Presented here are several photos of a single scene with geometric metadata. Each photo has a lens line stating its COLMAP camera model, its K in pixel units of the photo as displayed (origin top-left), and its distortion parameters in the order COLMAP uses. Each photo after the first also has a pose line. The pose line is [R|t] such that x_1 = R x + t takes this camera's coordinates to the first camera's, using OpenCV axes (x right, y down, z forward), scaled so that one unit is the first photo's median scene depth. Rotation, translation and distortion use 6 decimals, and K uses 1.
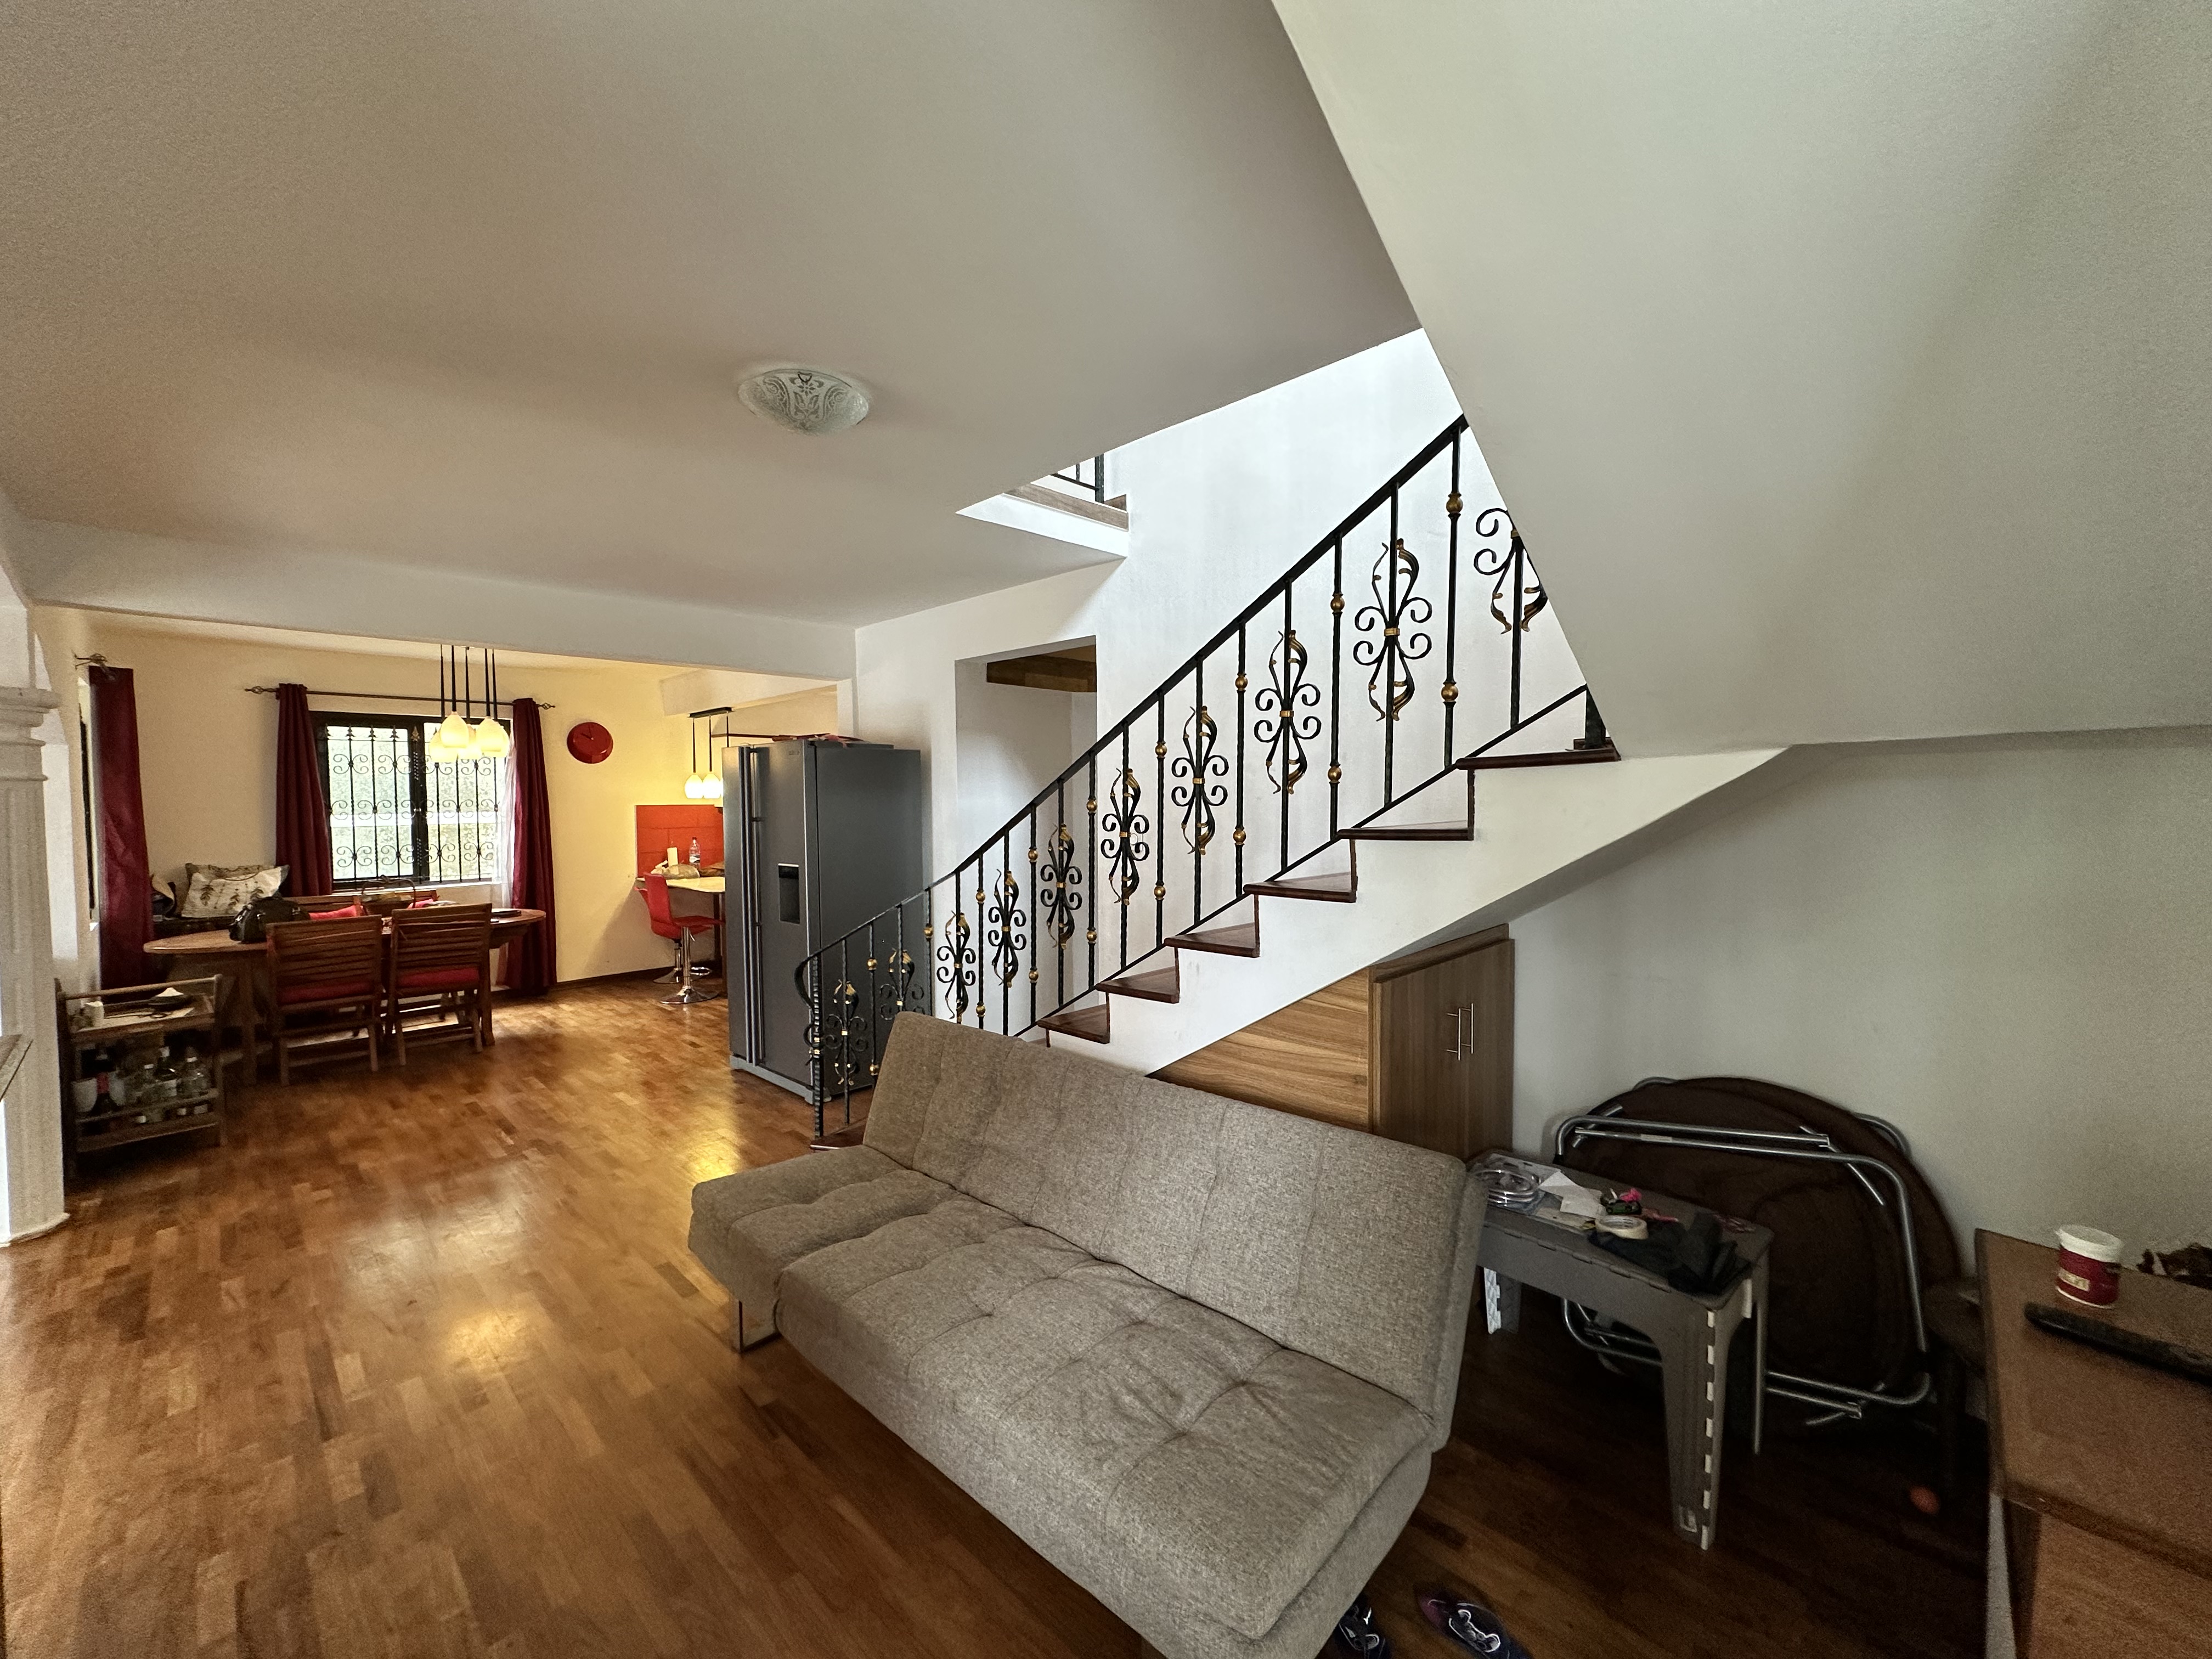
lens RADIAL K [[881.3, 0, 1101.7], [0, 881.3, 826.8], [0, 0, 1]] dist [-0.000253, -0.000091]
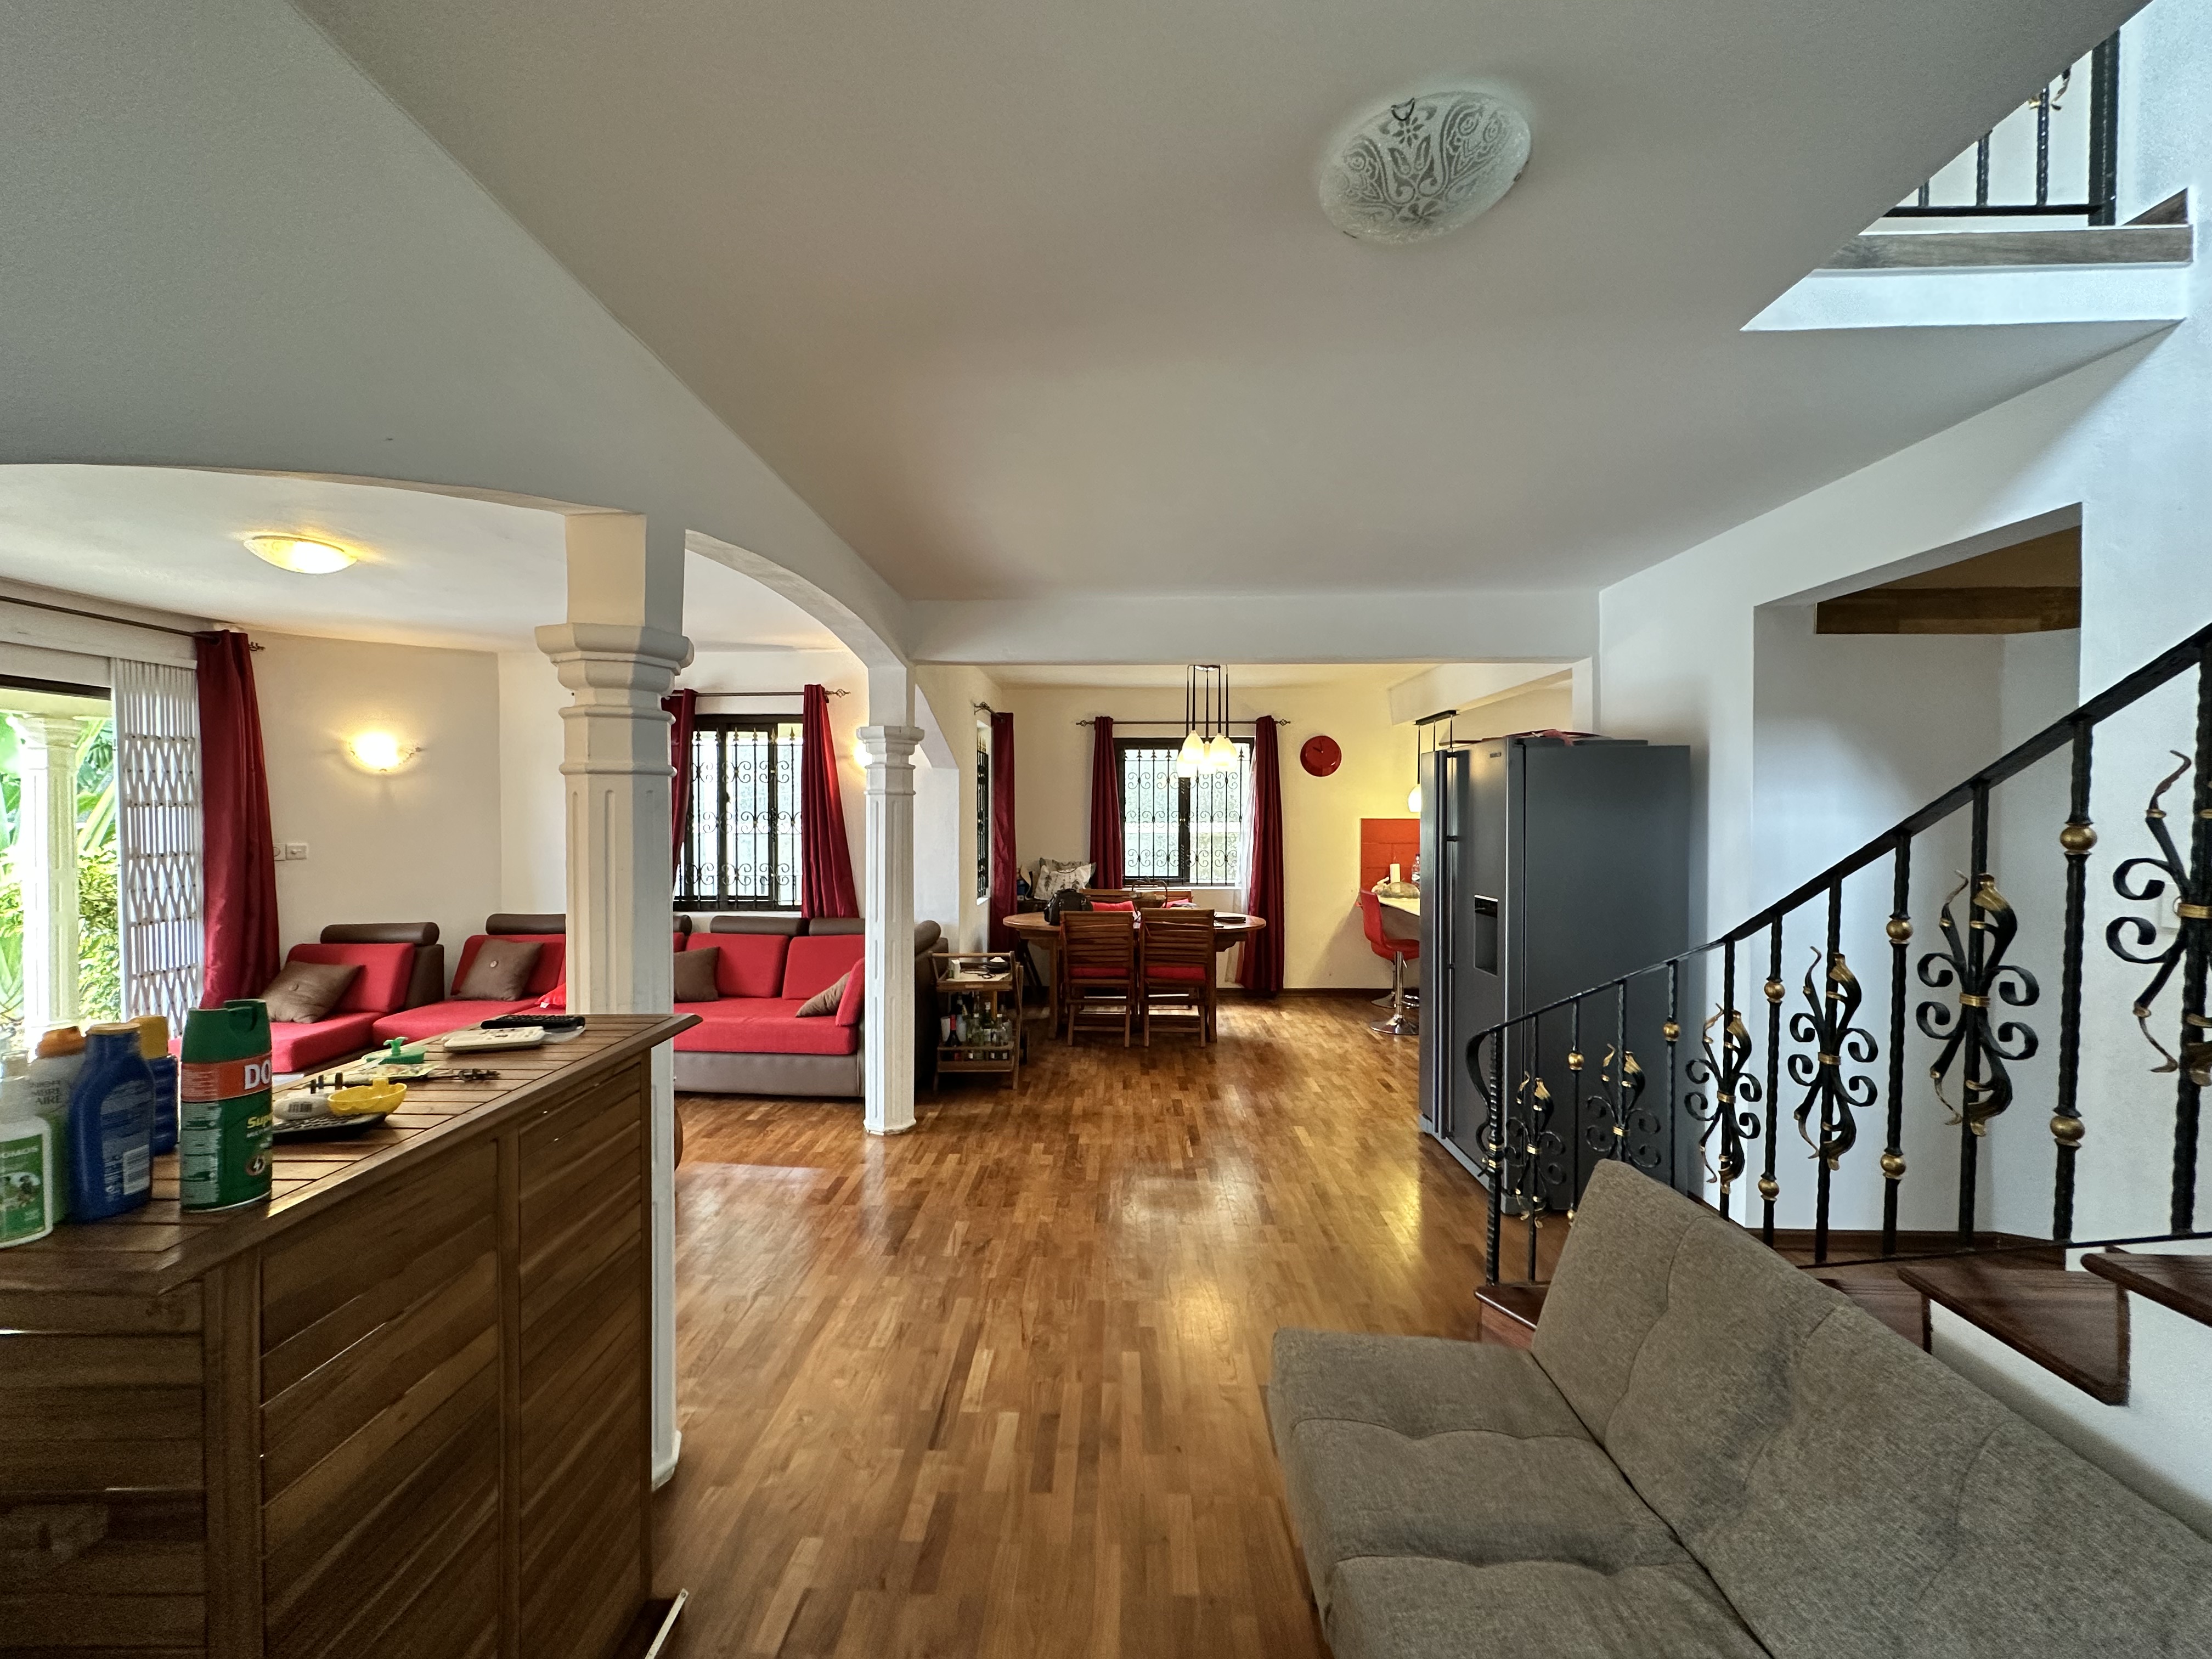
lens RADIAL K [[881.3, 0, 1101.7], [0, 881.3, 826.8], [0, 0, 1]] dist [-0.000253, -0.000091]
pose [[0.678767, 0.021860, -0.734028, -0.015202], [-0.033040, 0.999454, -0.000788, -0.010231], [0.733610, 0.024787, 0.679119, 0.261119]]
